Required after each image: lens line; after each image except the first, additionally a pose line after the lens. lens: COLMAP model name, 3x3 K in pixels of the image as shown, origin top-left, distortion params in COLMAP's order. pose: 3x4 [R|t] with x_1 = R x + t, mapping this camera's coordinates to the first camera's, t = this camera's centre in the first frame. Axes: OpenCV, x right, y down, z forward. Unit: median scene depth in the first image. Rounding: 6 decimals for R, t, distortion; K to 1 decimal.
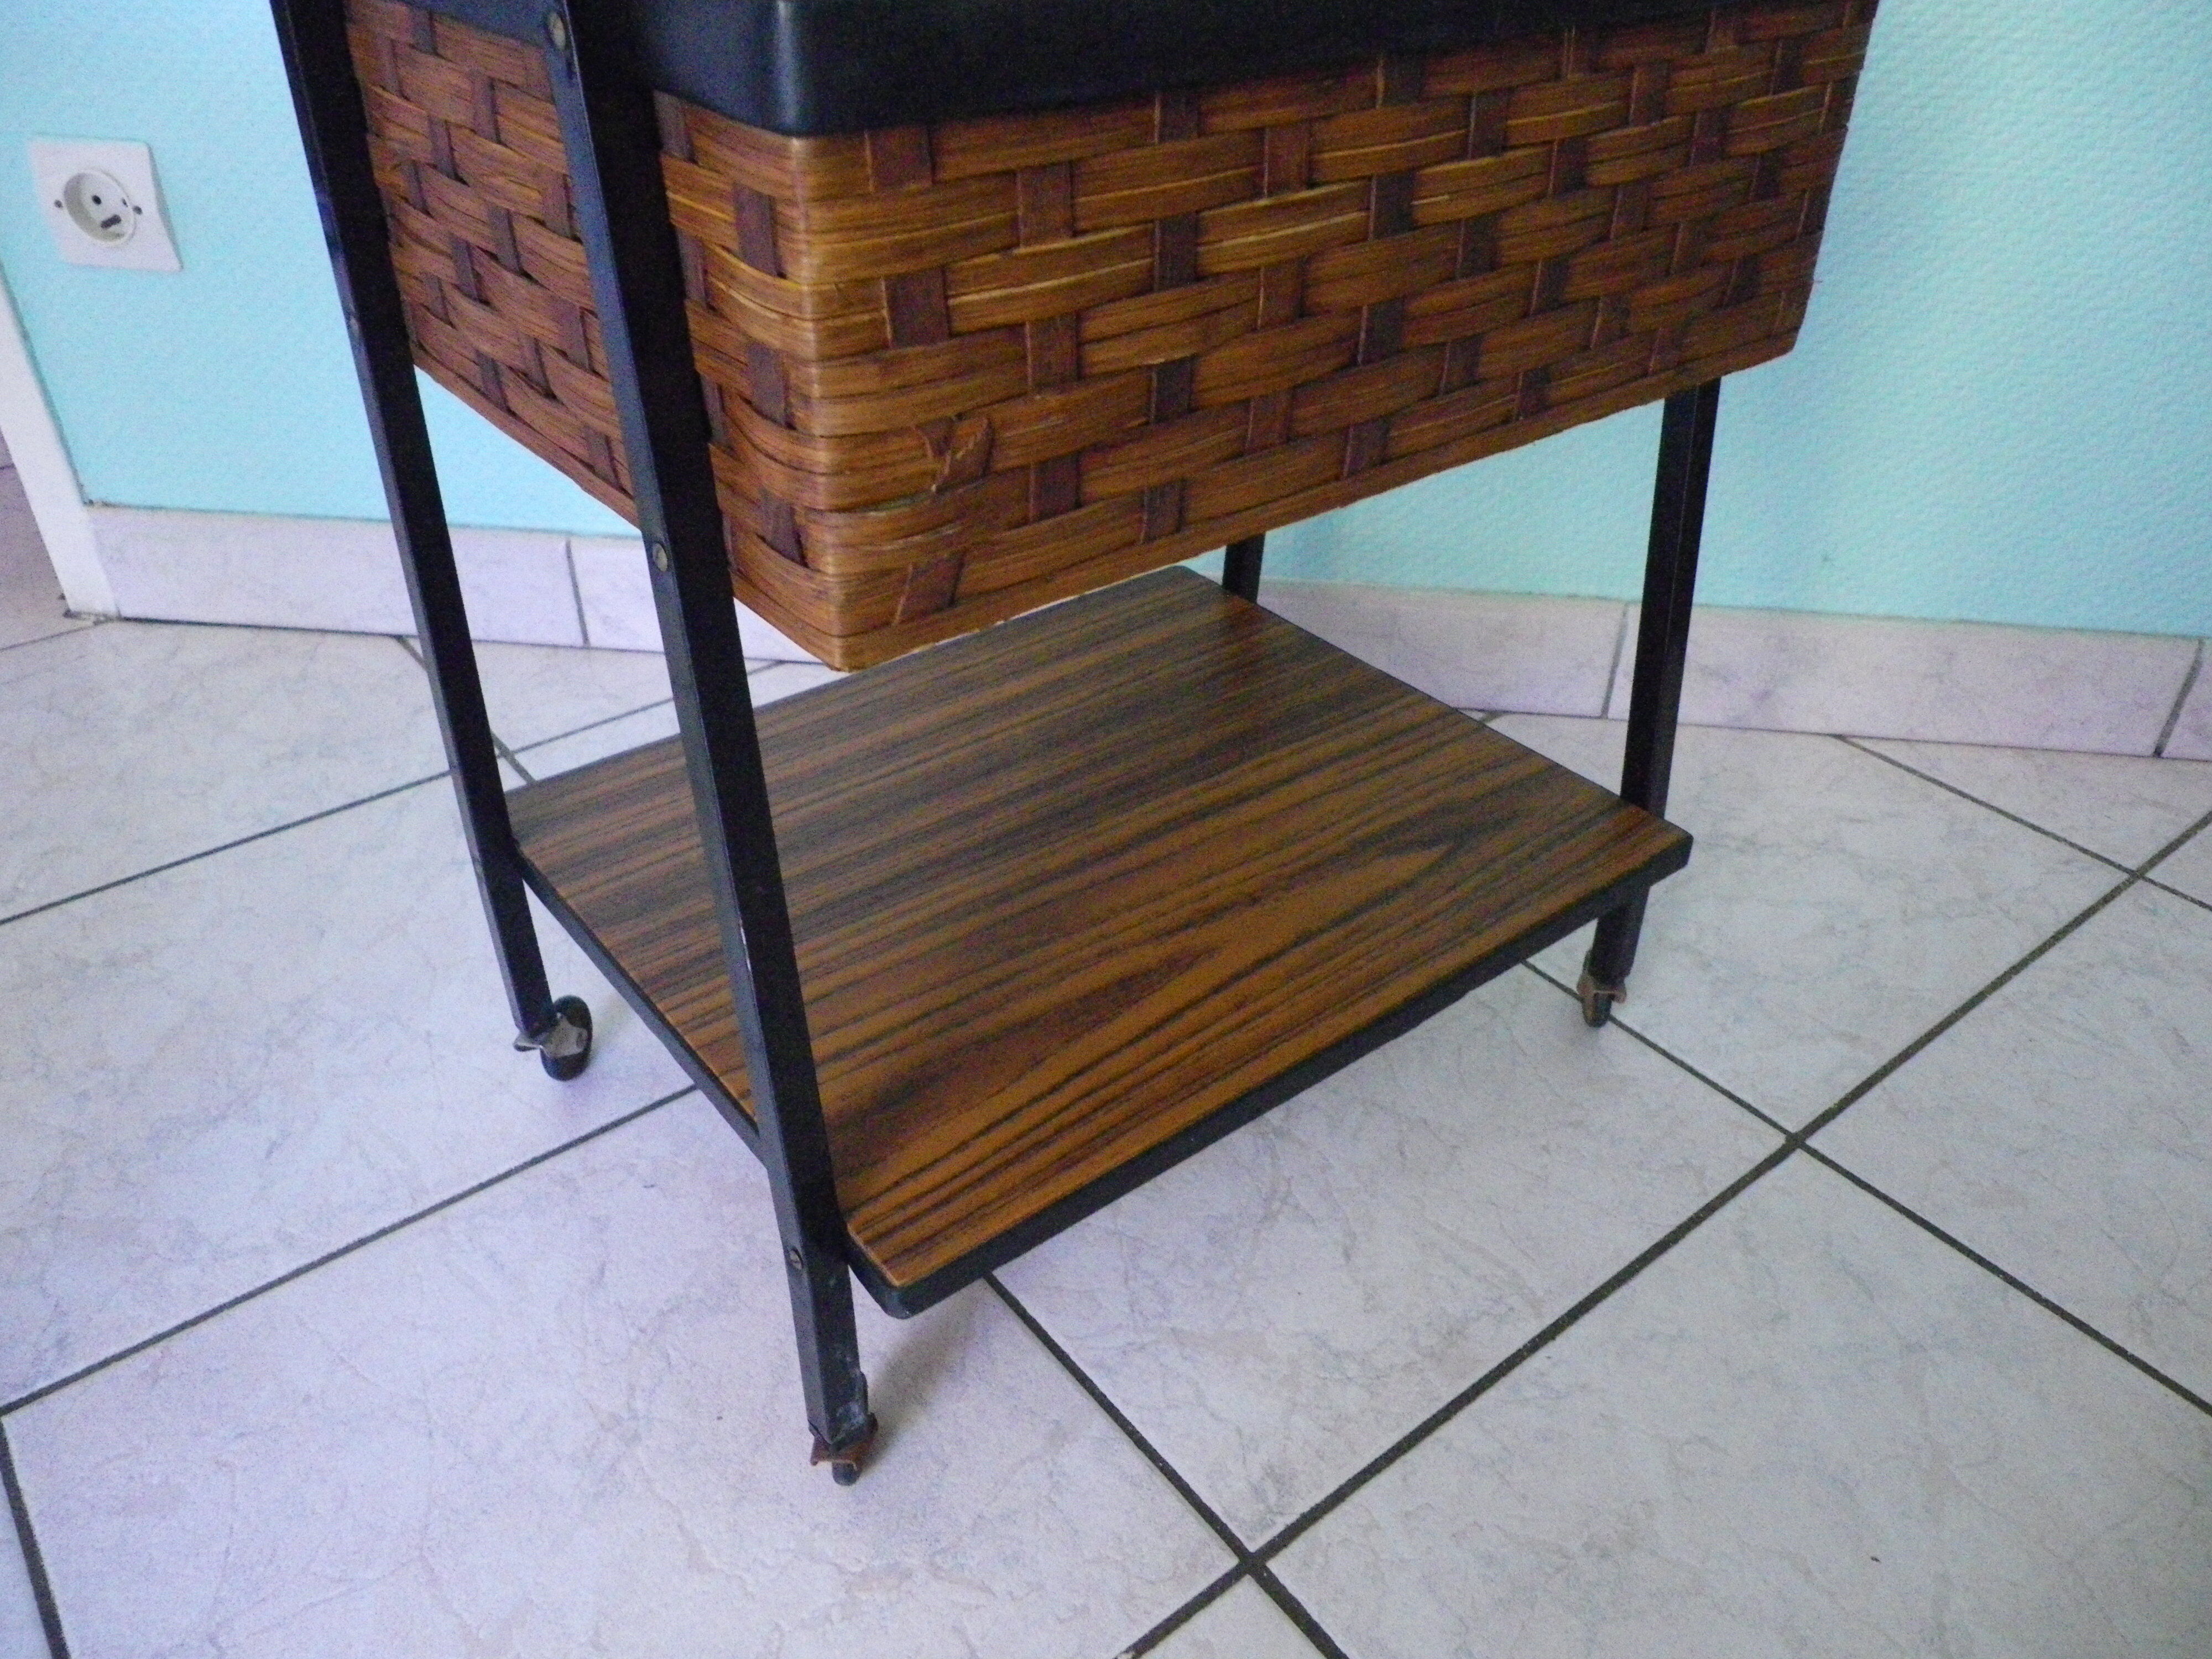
lens RADIAL K [[1671.1, 0, 1107.7], [0, 1671.1, 827.3], [0, 0, 1]] dist [-0.012012, 0.008899]
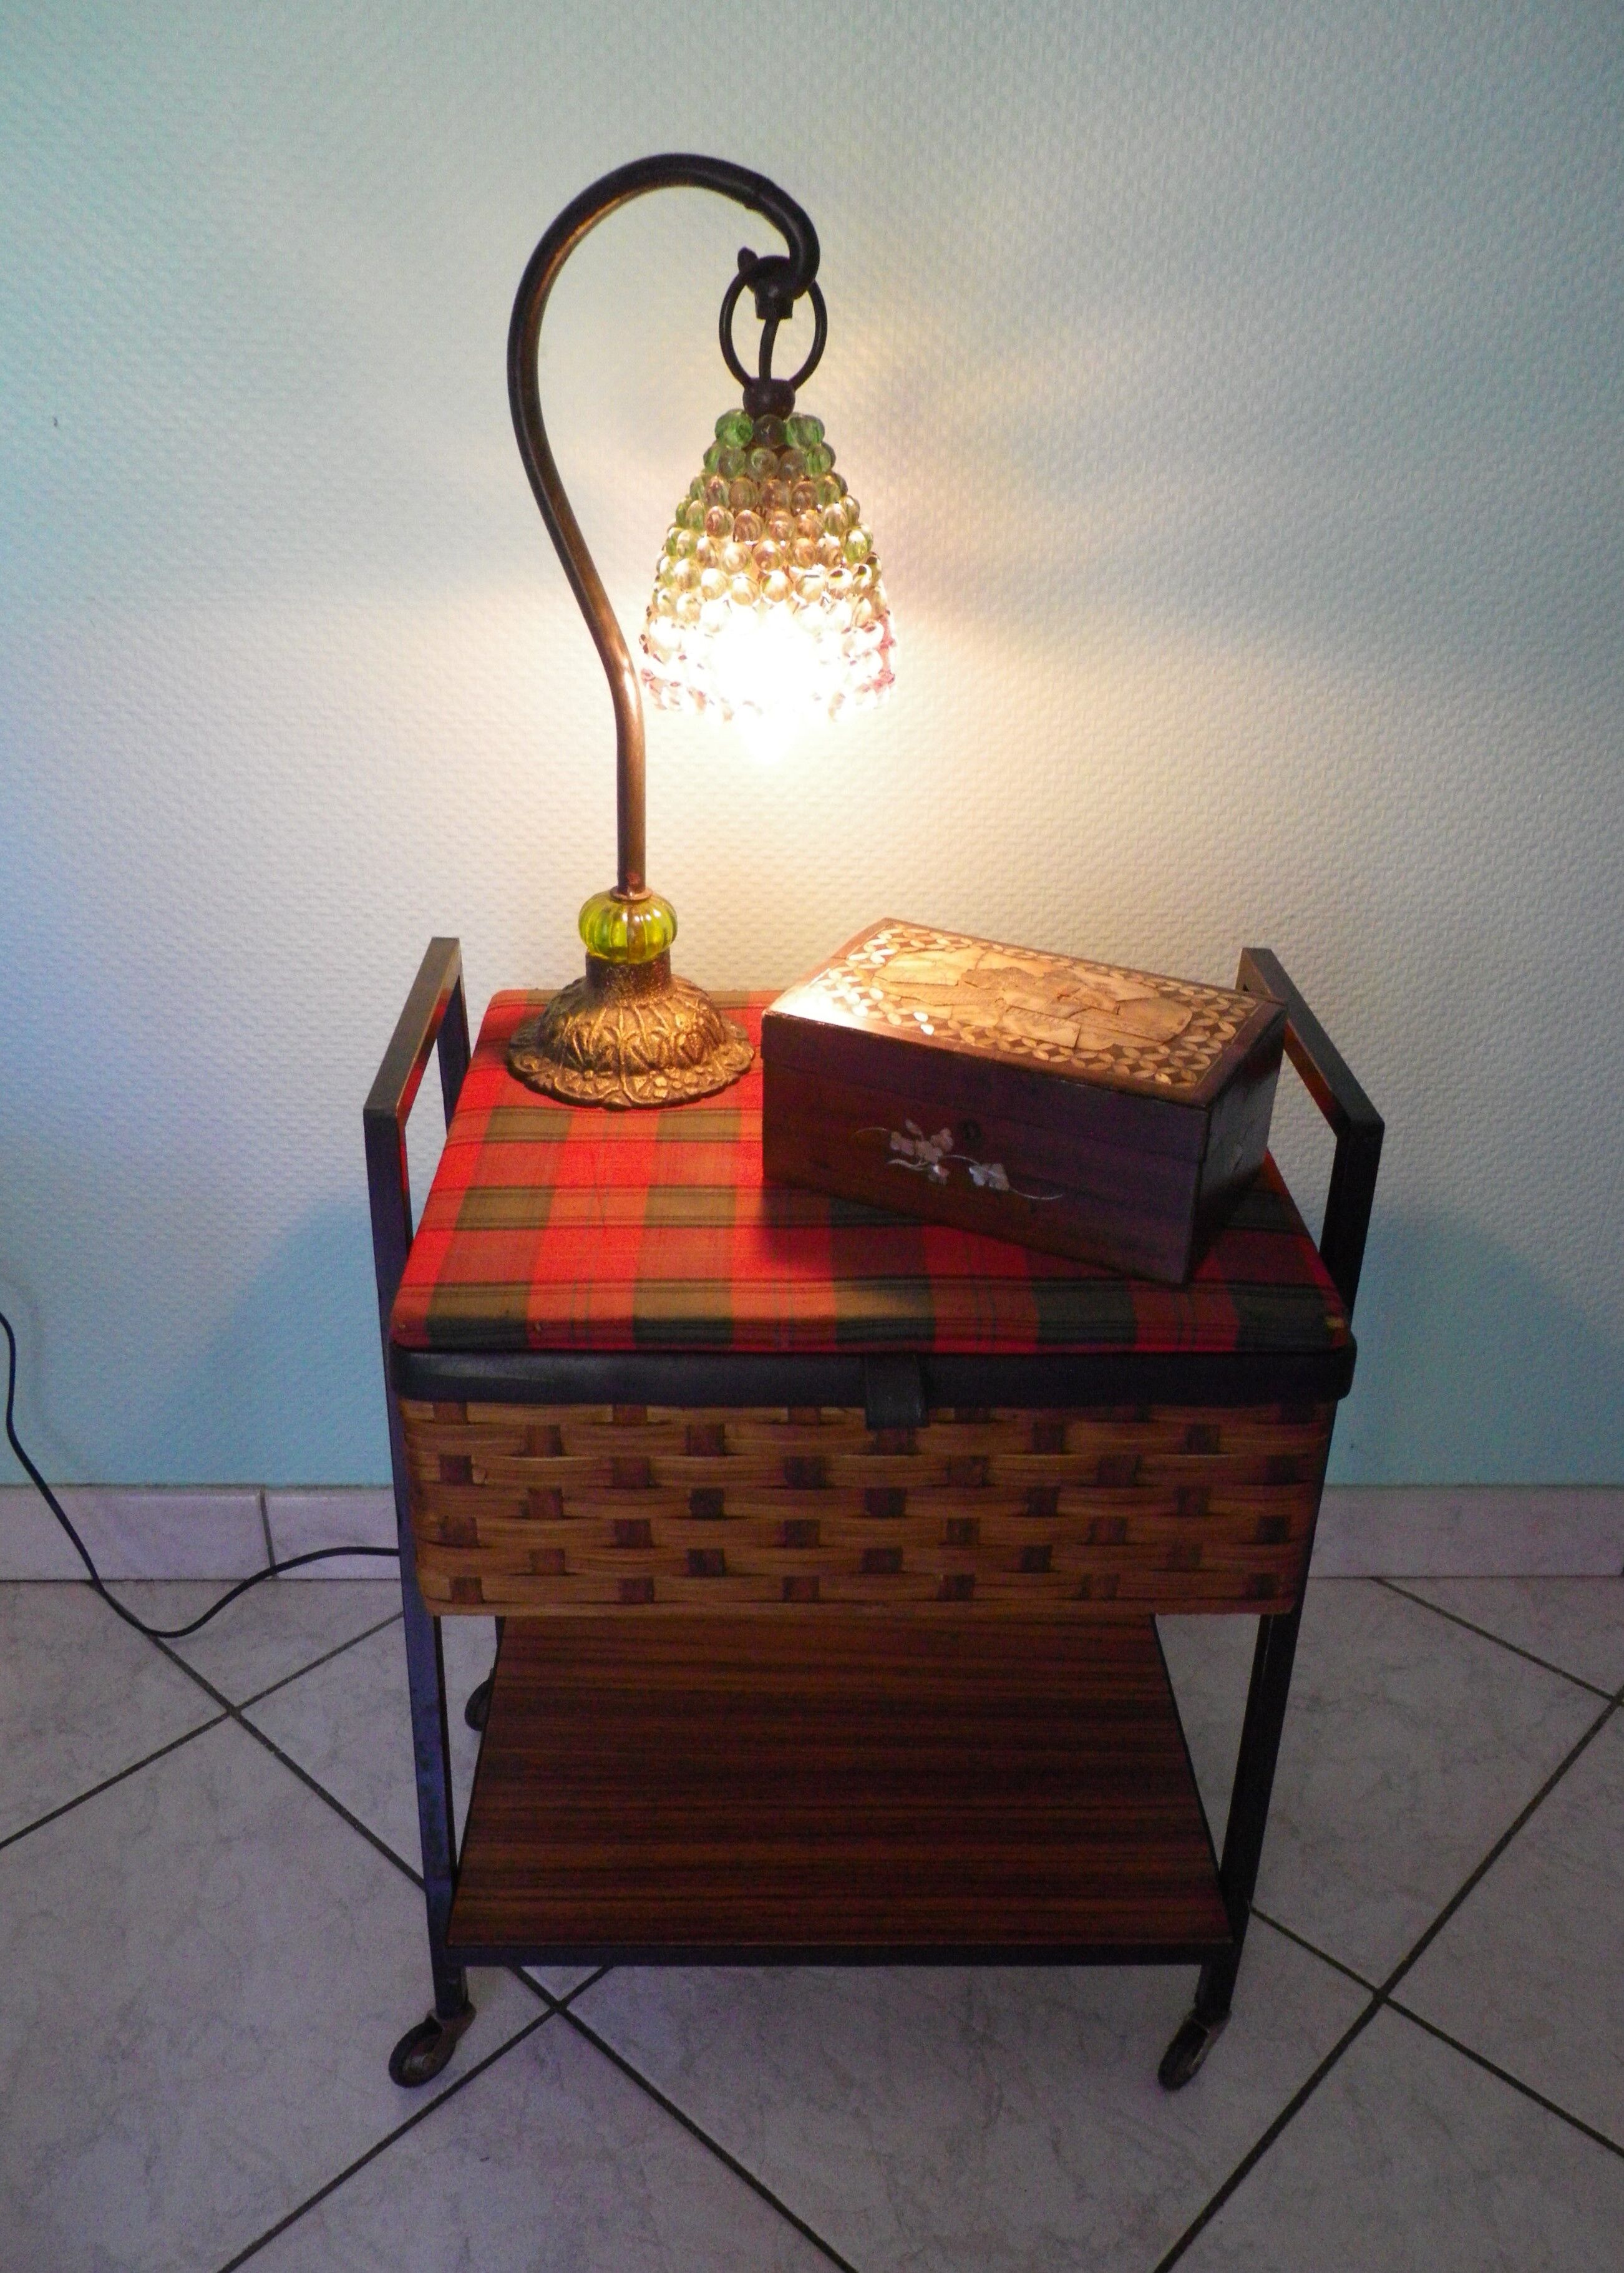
lens RADIAL K [[1889.1, 0, 820.4], [0, 1889.1, 1237.6], [0, 0, 1]] dist [-0.018890, 0.021473]
pose [[0.988296, -0.064209, 0.138380, -0.200768], [0.074854, 0.994509, -0.073141, -0.366916], [-0.132924, 0.082643, 0.987675, -0.479880]]
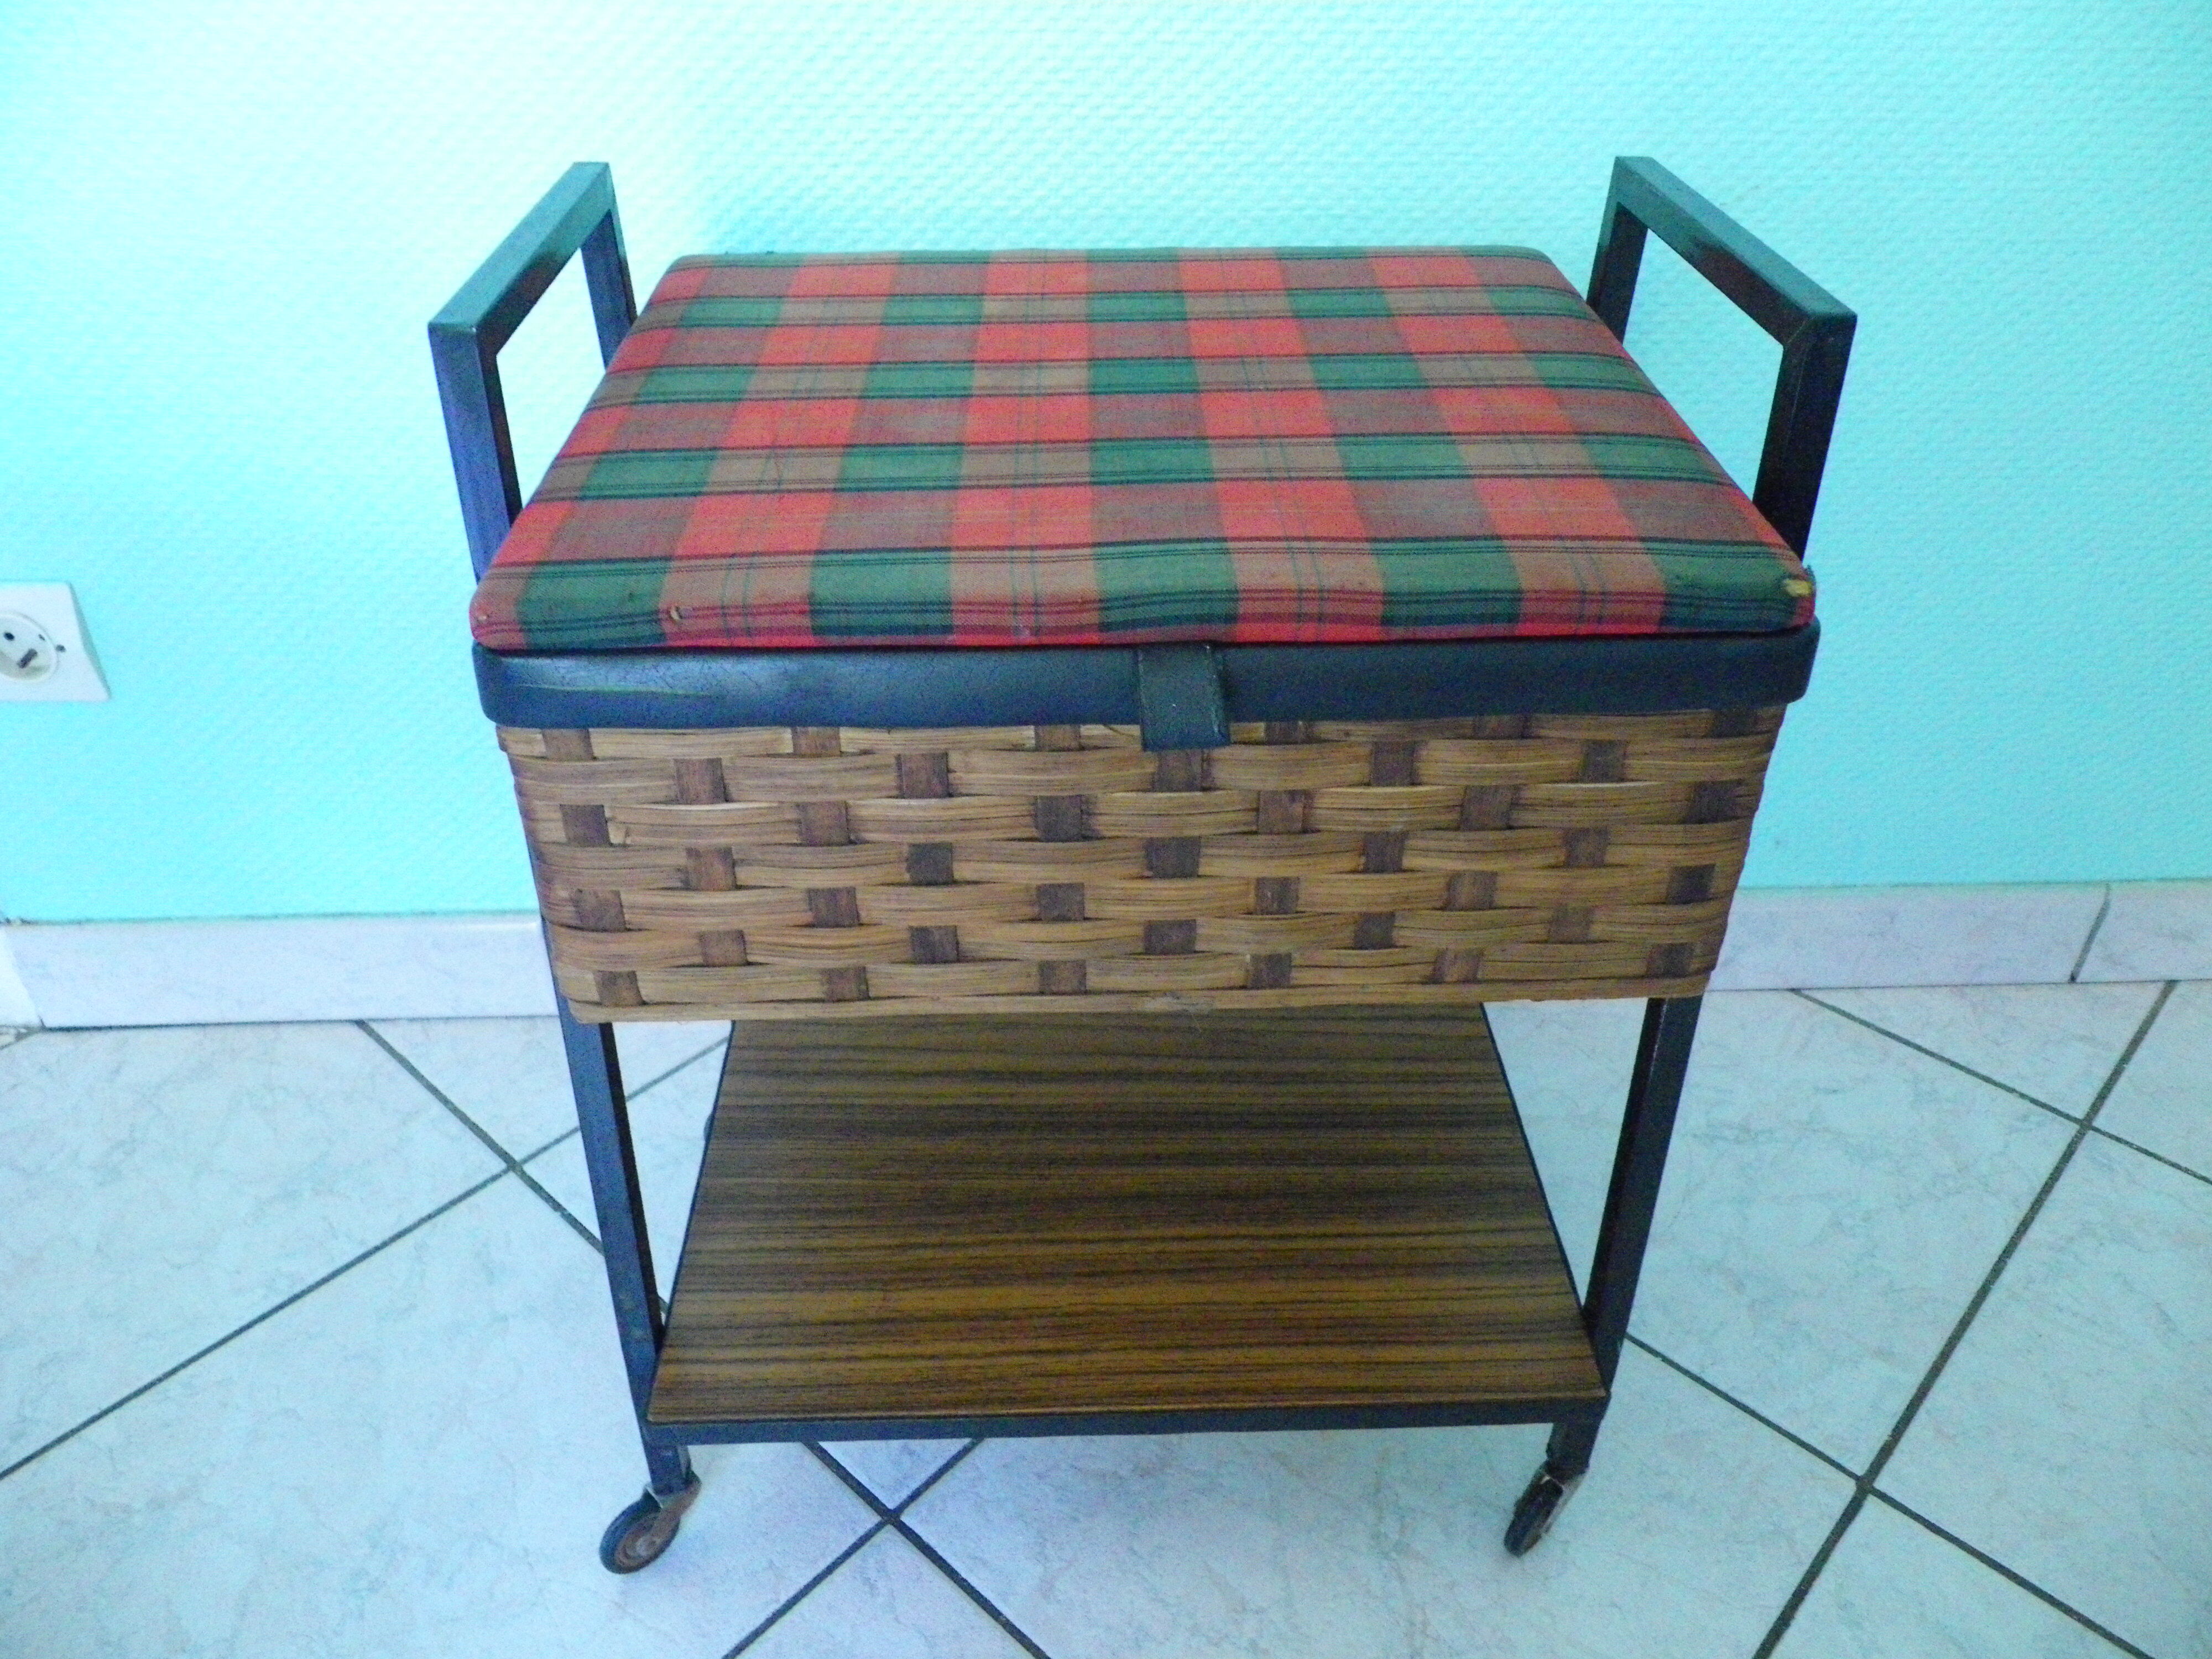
lens RADIAL K [[1671.1, 0, 1112.1], [0, 1671.1, 824.0], [0, 0, 1]] dist [-0.012012, 0.008899]
pose [[0.986408, -0.097208, 0.132477, -0.133091], [0.097219, 0.995242, 0.006406, -0.305977], [-0.132469, 0.006561, 0.991165, -0.049249]]
